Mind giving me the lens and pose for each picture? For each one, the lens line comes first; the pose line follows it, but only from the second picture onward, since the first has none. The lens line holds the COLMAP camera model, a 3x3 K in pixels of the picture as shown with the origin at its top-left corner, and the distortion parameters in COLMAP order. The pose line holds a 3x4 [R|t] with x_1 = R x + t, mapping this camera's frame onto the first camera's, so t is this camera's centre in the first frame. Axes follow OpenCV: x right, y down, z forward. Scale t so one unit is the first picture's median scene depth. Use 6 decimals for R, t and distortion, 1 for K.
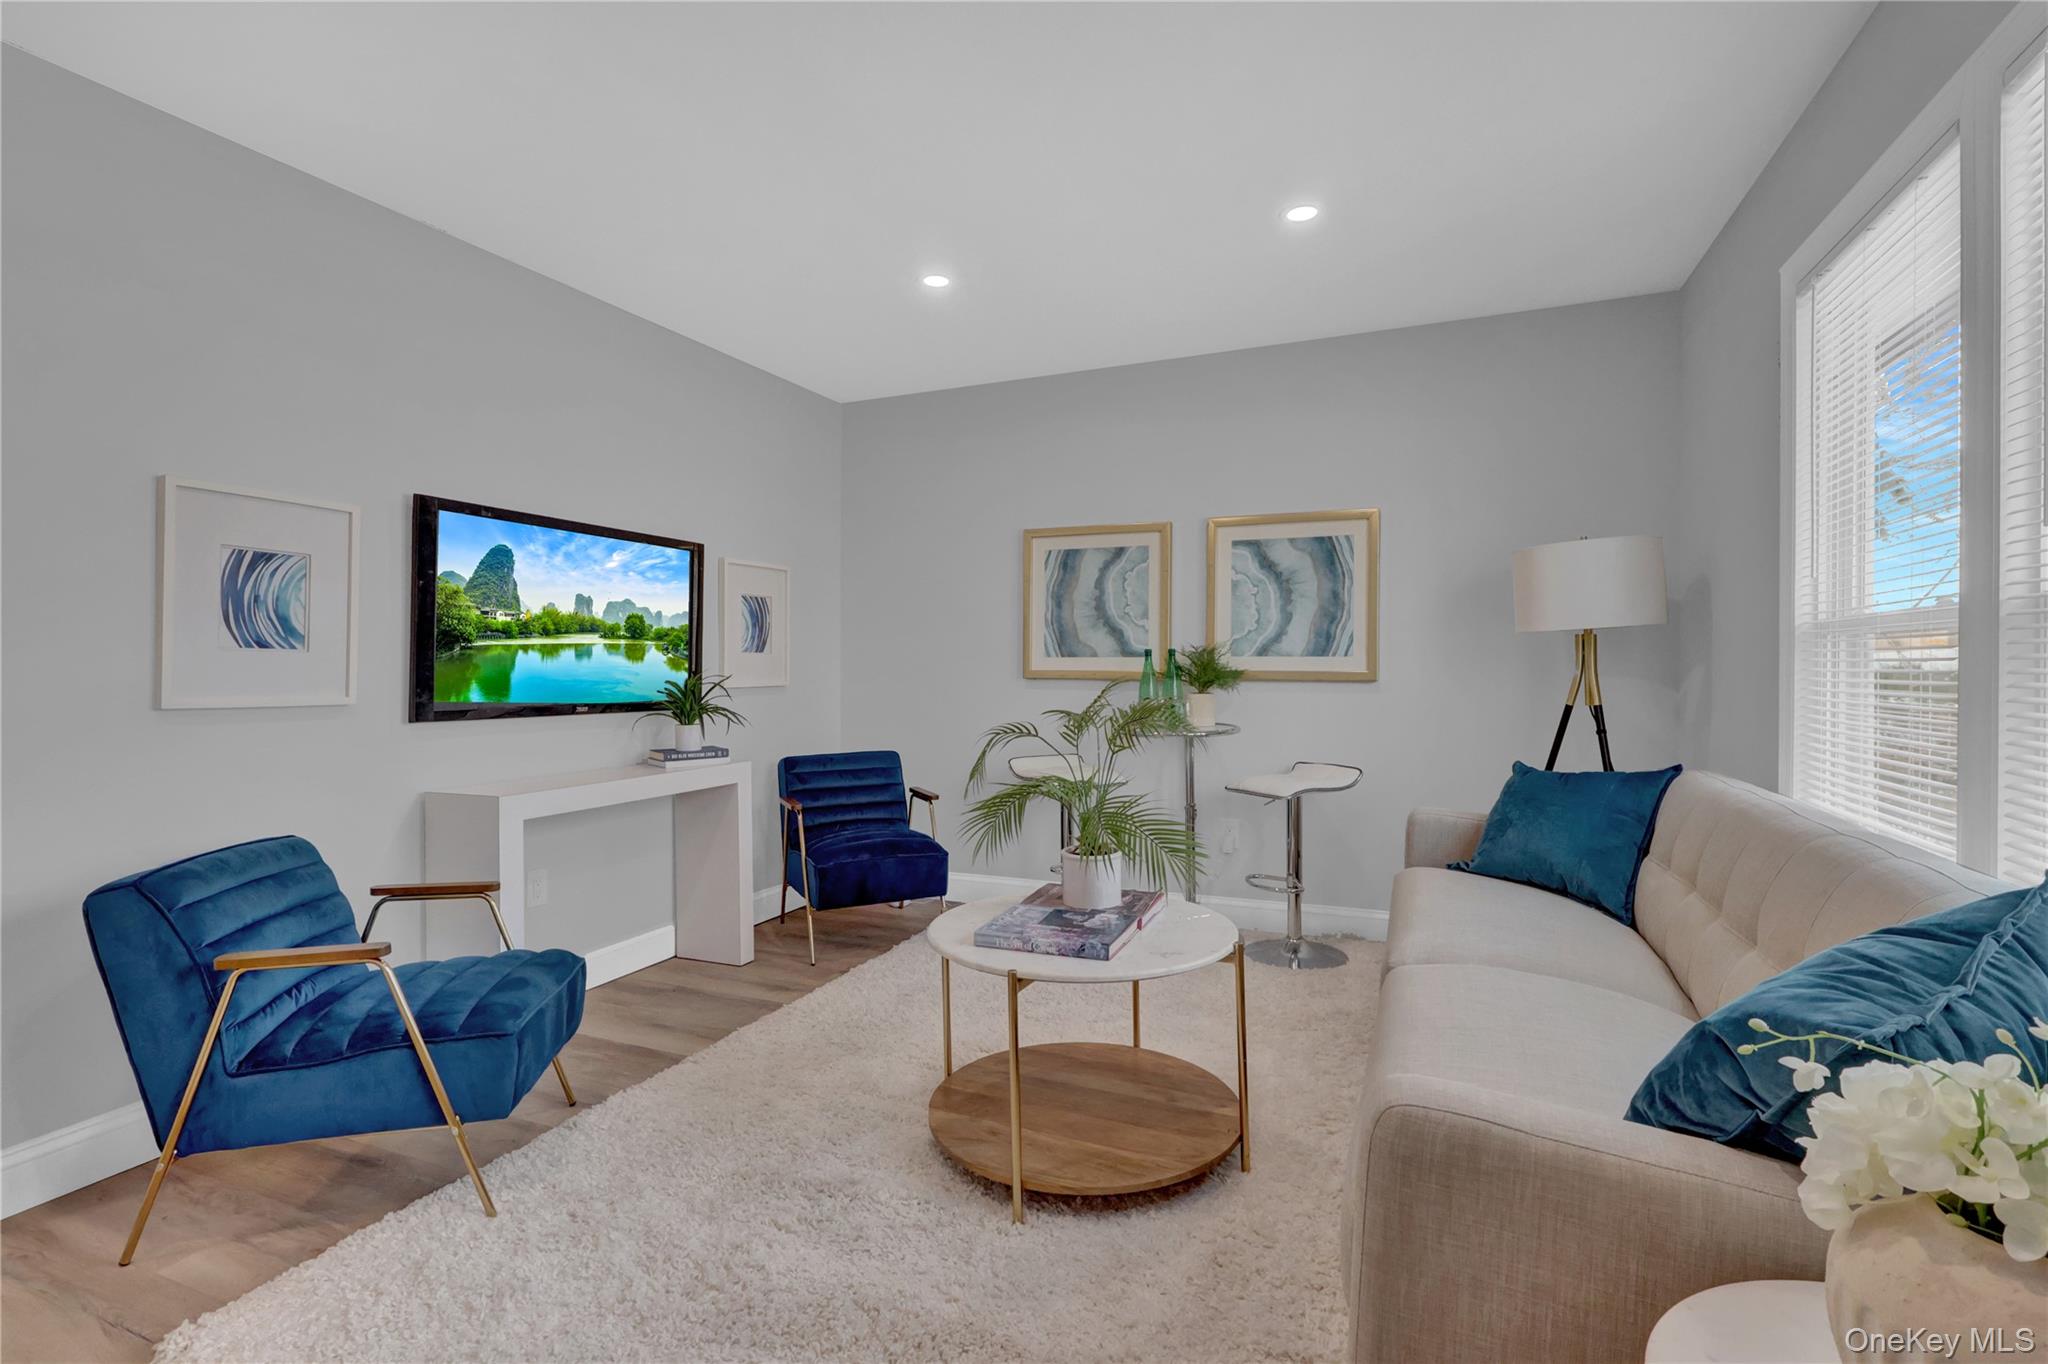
lens RADIAL K [[950.5, 0, 1017.7], [0, 950.5, 669.1], [0, 0, 1]] dist [0.001379, 0.000712]
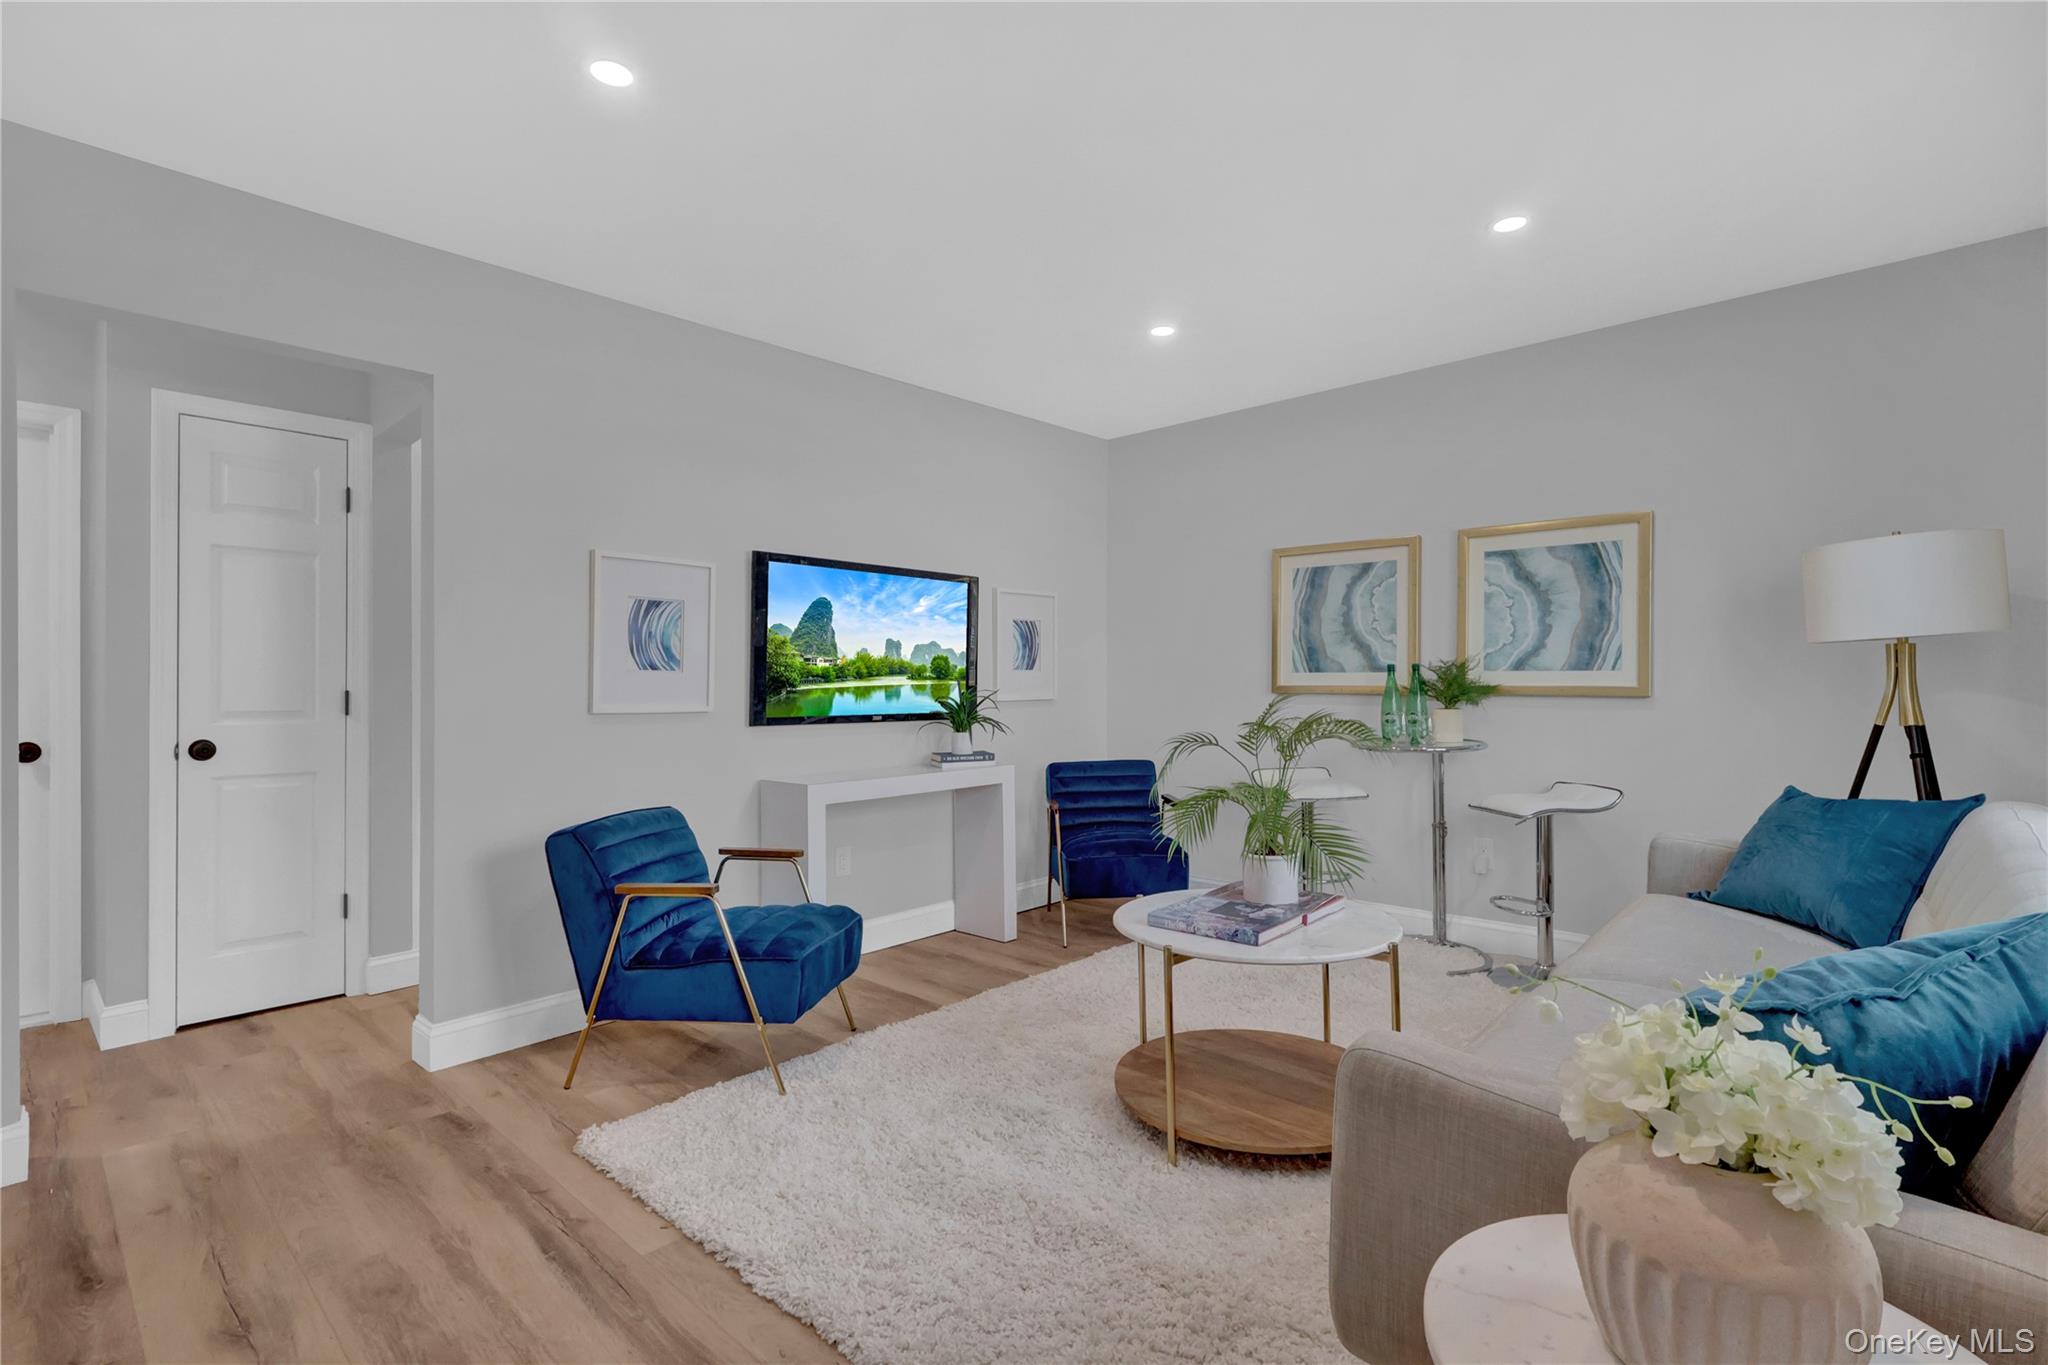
lens RADIAL K [[950.5, 0, 1020.1], [0, 950.5, 682.1], [0, 0, 1]] dist [0.001379, 0.000712]
pose [[0.941434, -0.002105, -0.337190, 0.163686], [0.001365, 0.999996, -0.002432, -0.000565], [0.337194, 0.001829, 0.941433, -0.112067]]
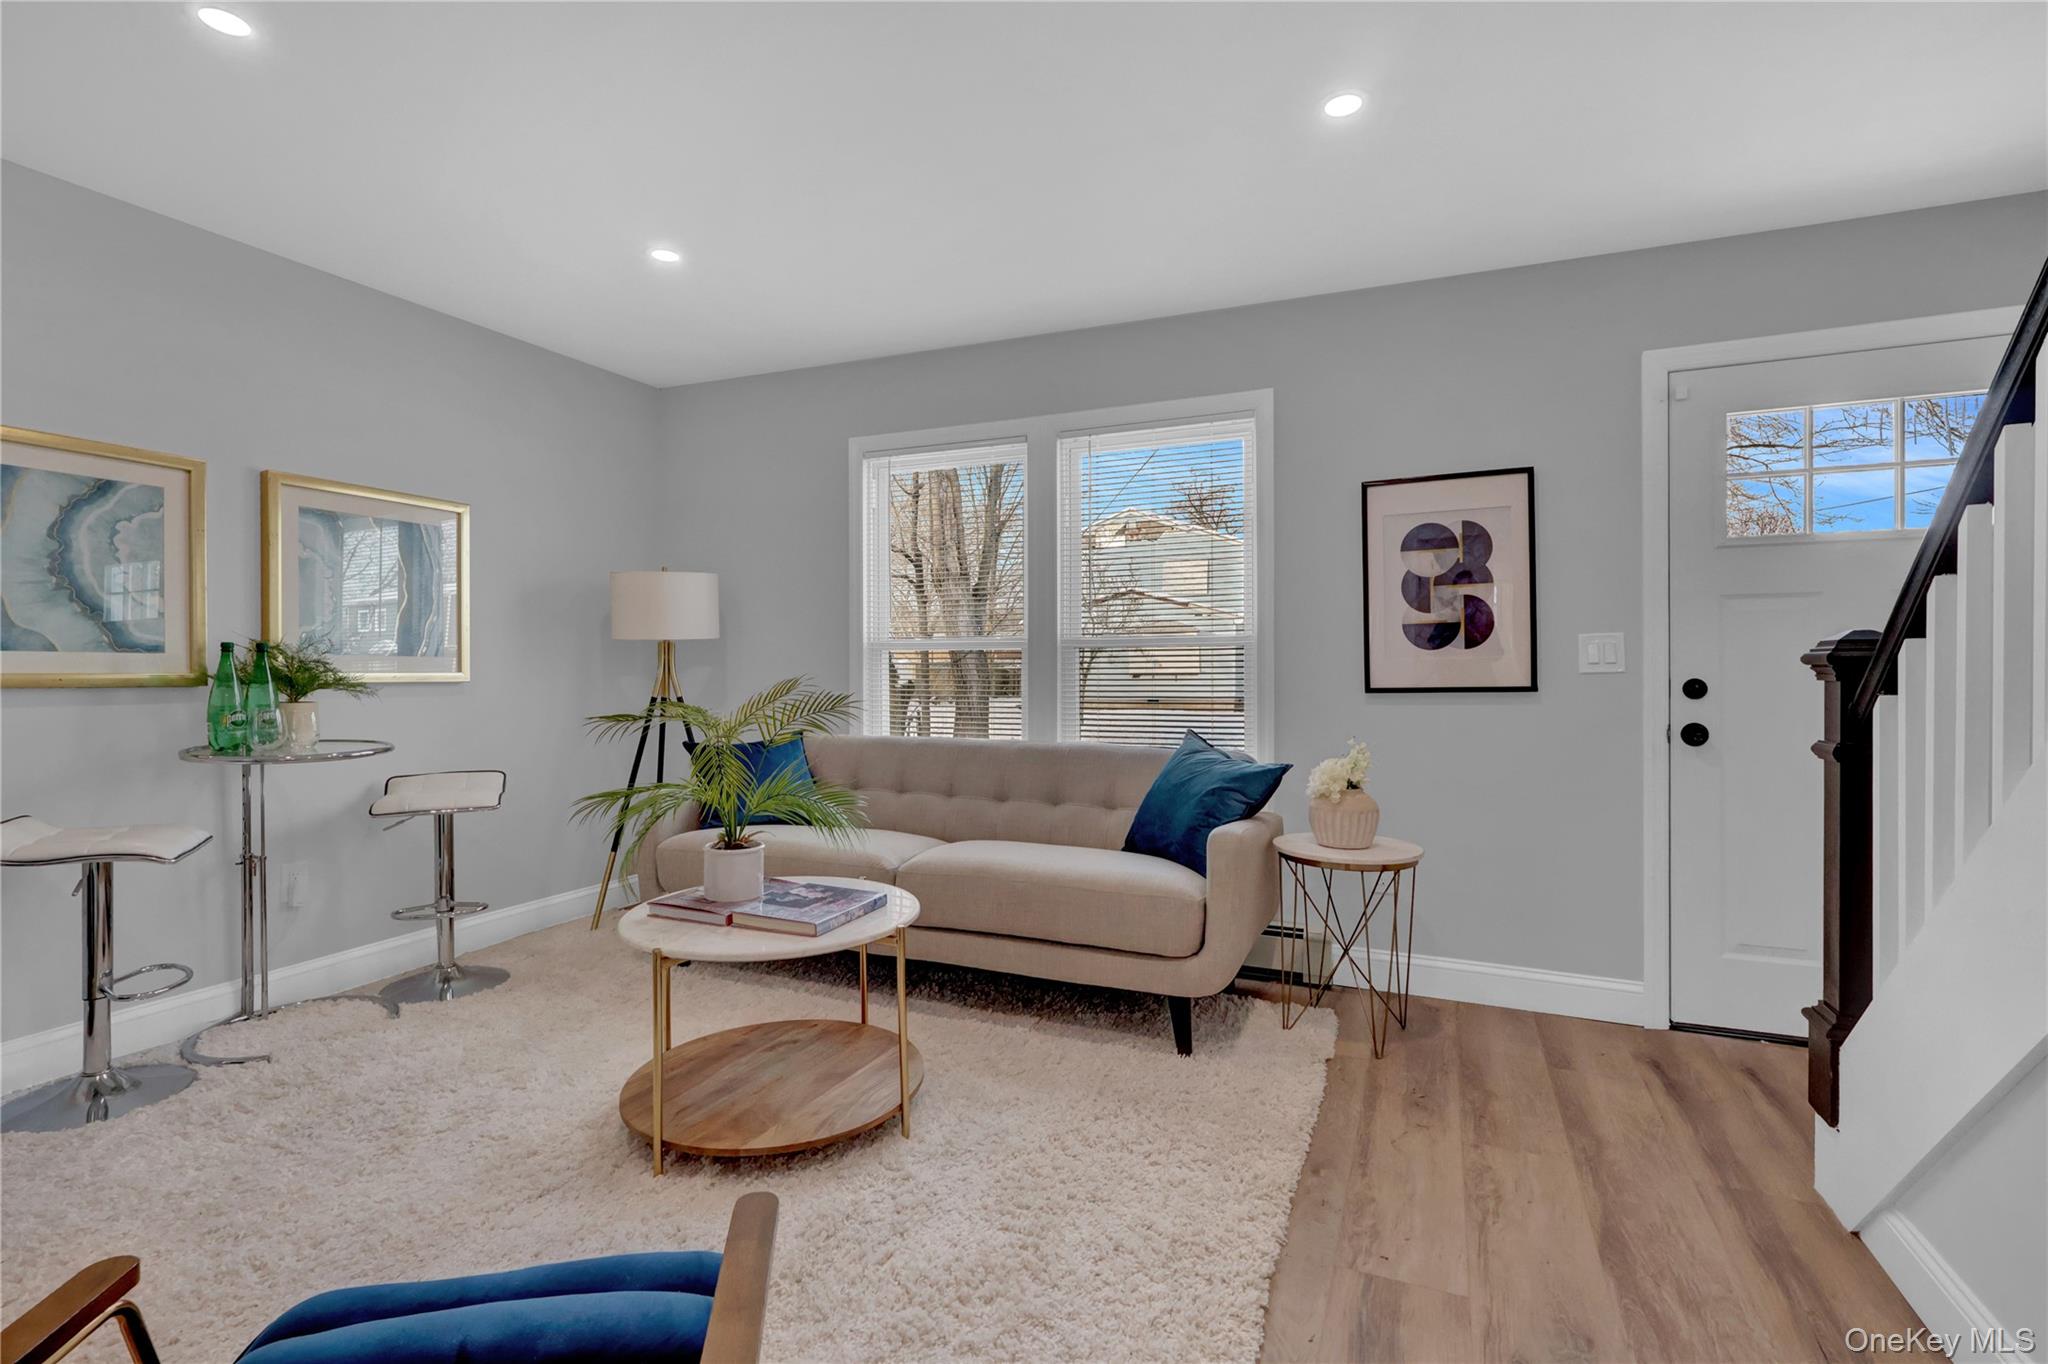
lens RADIAL K [[950.5, 0, 1011.2], [0, 950.5, 679.9], [0, 0, 1]] dist [0.001379, 0.000712]
pose [[0.023758, -0.005185, 0.999704, -0.841307], [0.008509, 0.999951, 0.004984, 0.013156], [-0.999682, 0.008388, 0.023801, 0.613505]]
